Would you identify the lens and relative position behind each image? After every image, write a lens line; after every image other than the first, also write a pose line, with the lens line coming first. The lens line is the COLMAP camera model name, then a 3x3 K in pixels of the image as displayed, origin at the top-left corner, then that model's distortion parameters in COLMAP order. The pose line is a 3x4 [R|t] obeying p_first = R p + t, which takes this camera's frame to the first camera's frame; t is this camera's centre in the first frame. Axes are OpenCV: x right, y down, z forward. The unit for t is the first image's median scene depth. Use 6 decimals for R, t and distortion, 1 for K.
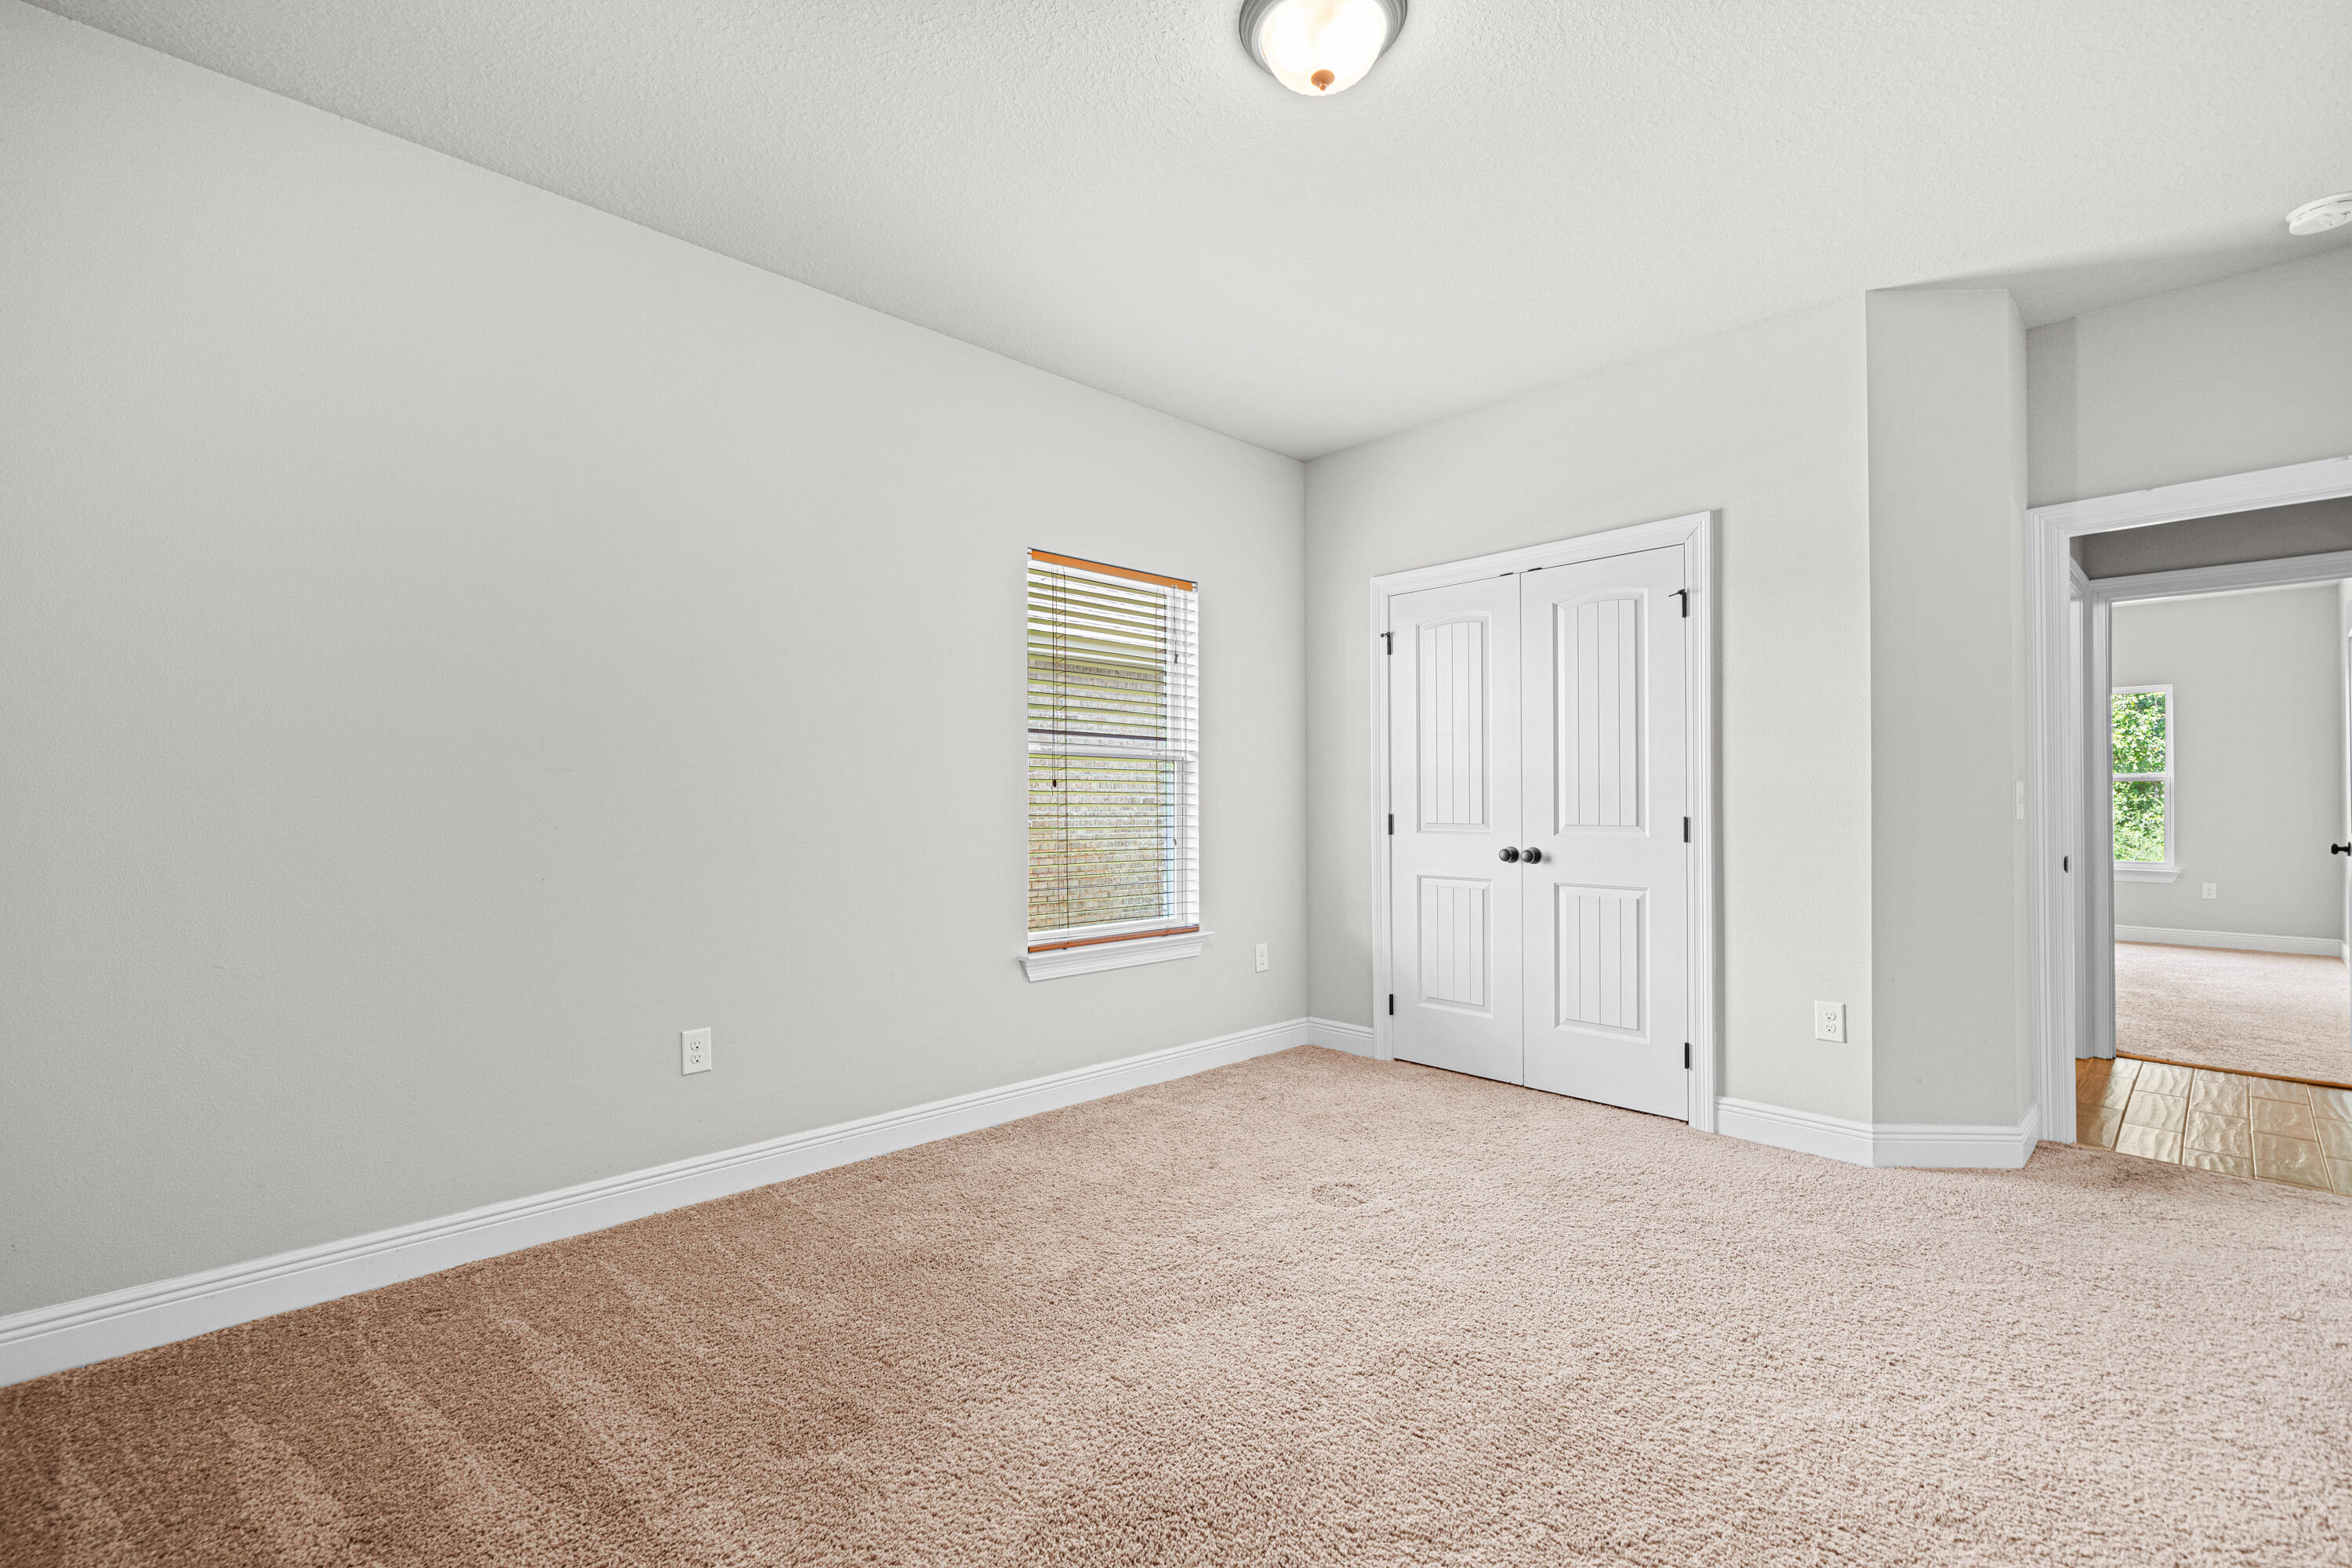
lens RADIAL K [[998.6, 0, 1182.0], [0, 998.6, 779.8], [0, 0, 1]] dist [-0.003749, -0.000022]
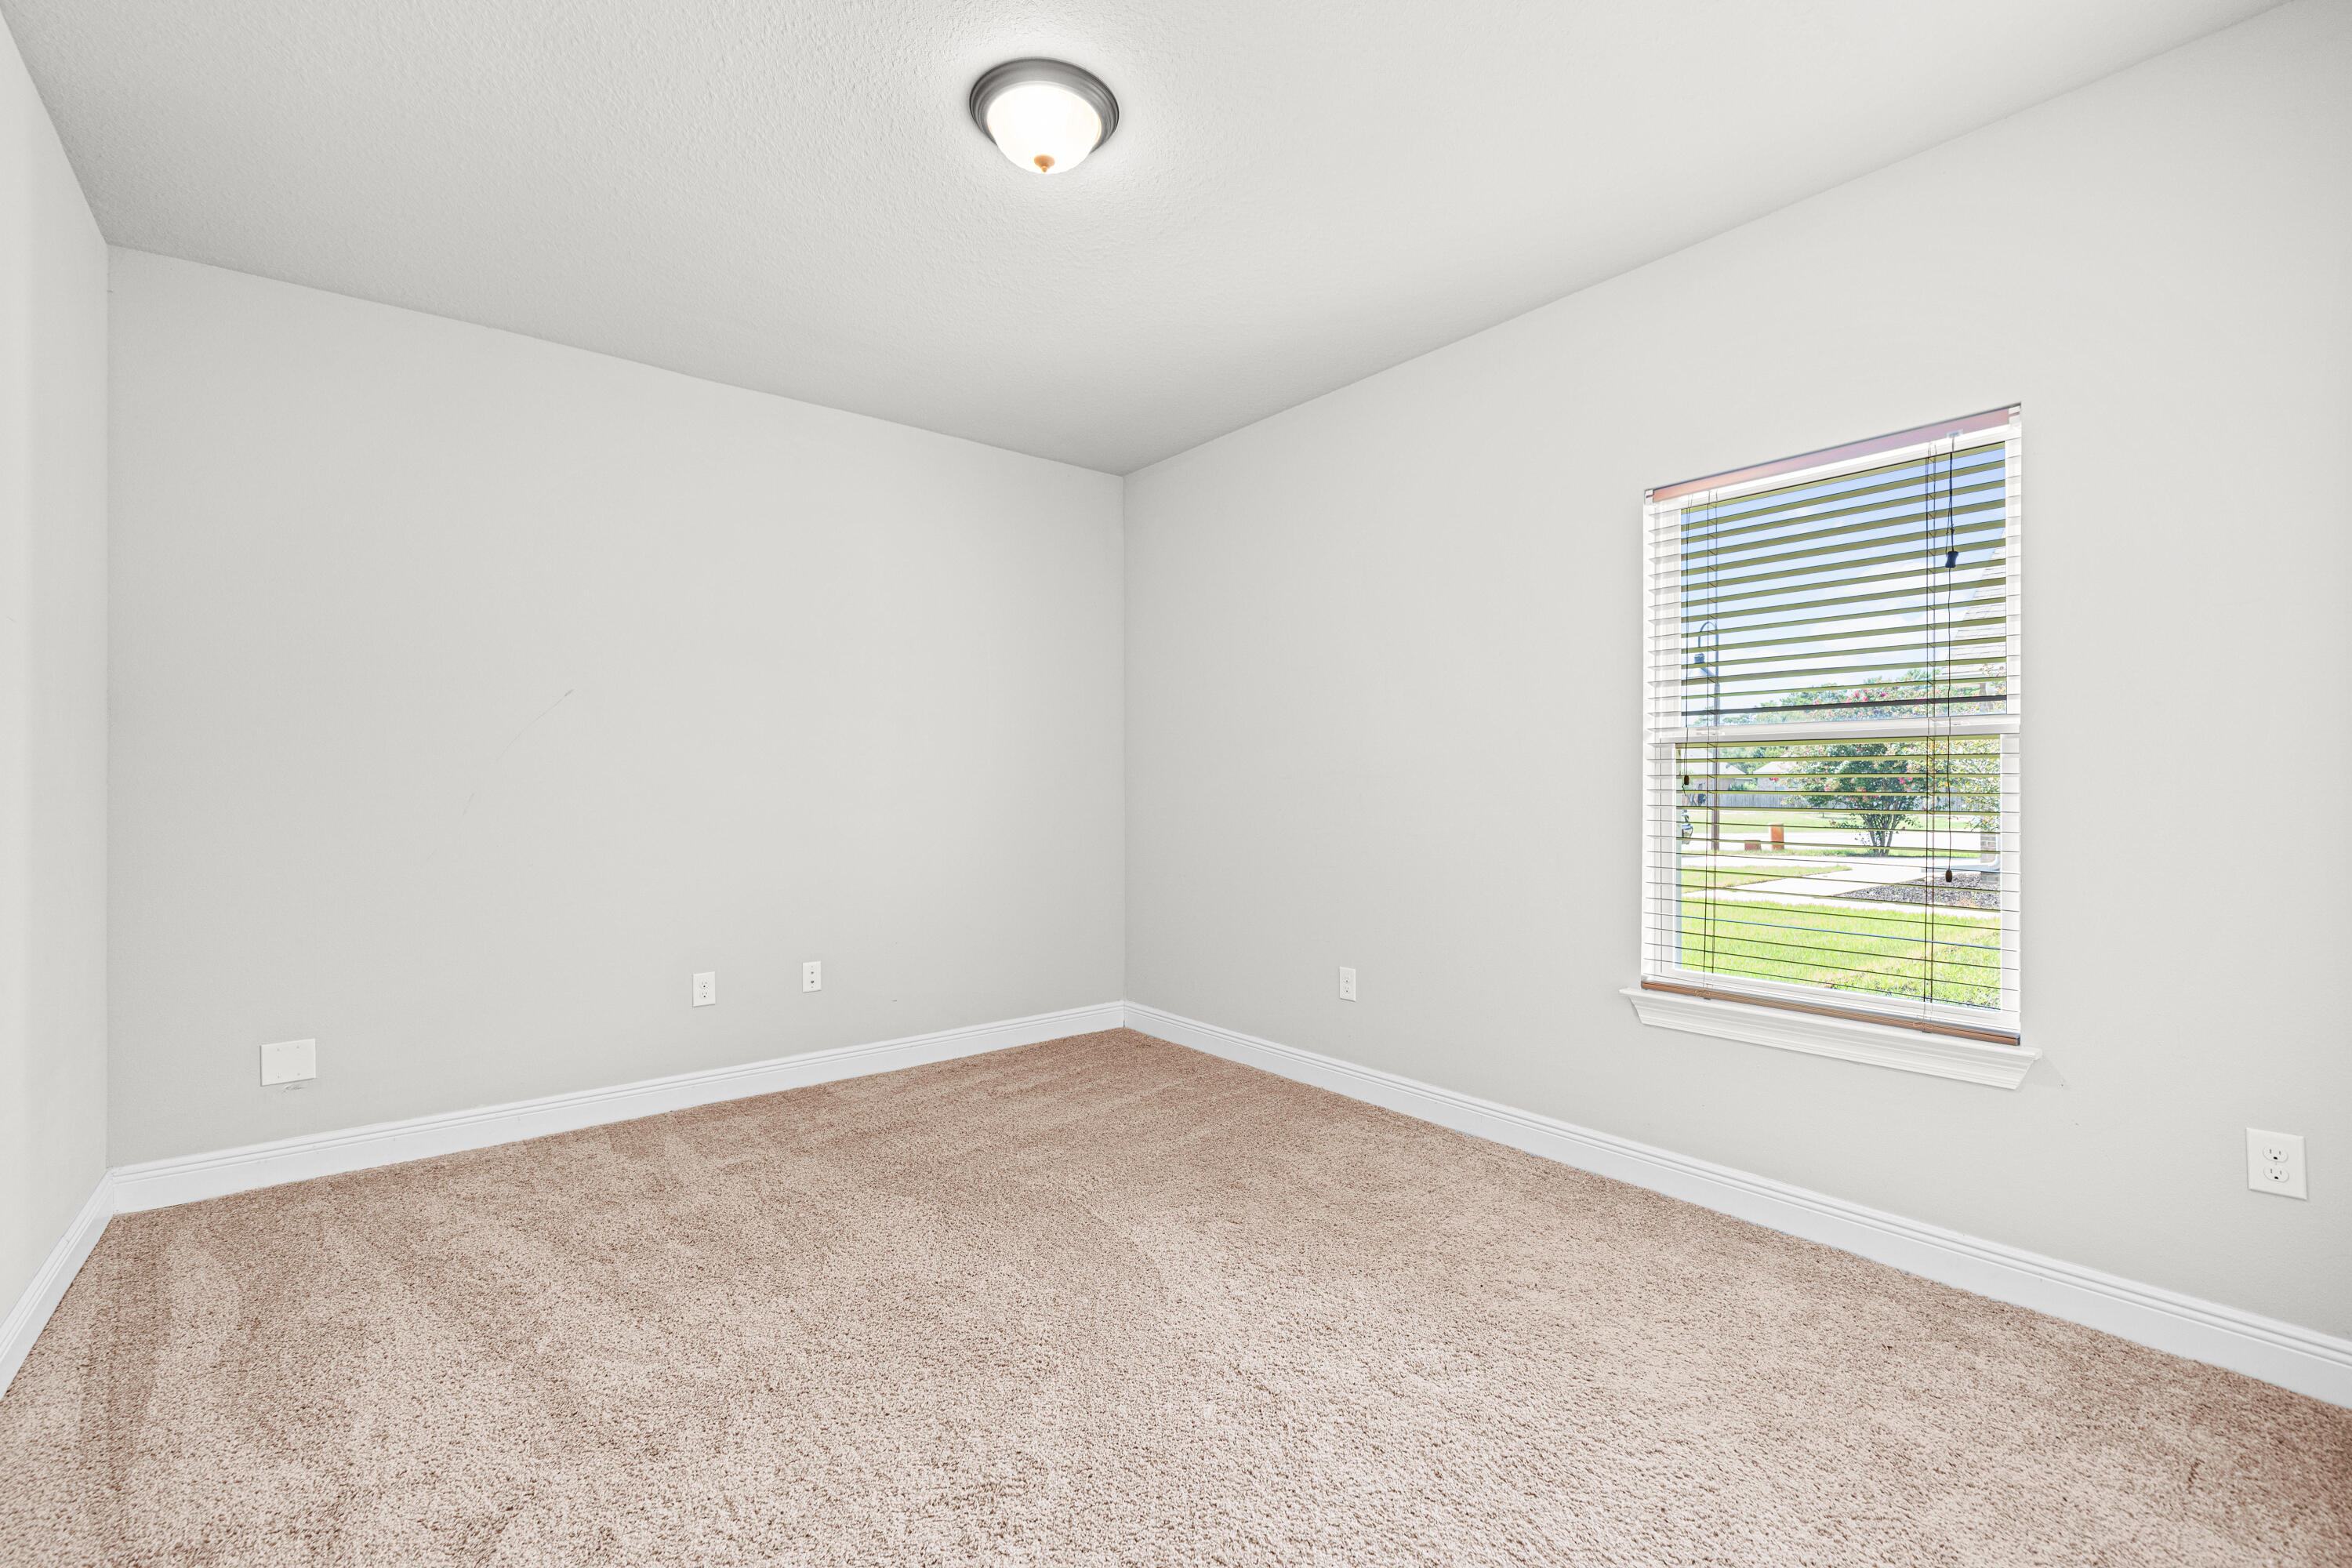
lens RADIAL K [[948.6, 0, 1165.6], [0, 948.6, 804.0], [0, 0, 1]] dist [0.002508, -0.000613]
pose [[-0.062471, 0.000922, -0.998046, 0.329721], [0.007676, 0.999970, 0.000443, 0.009810], [0.998017, -0.007634, -0.062477, 0.336173]]
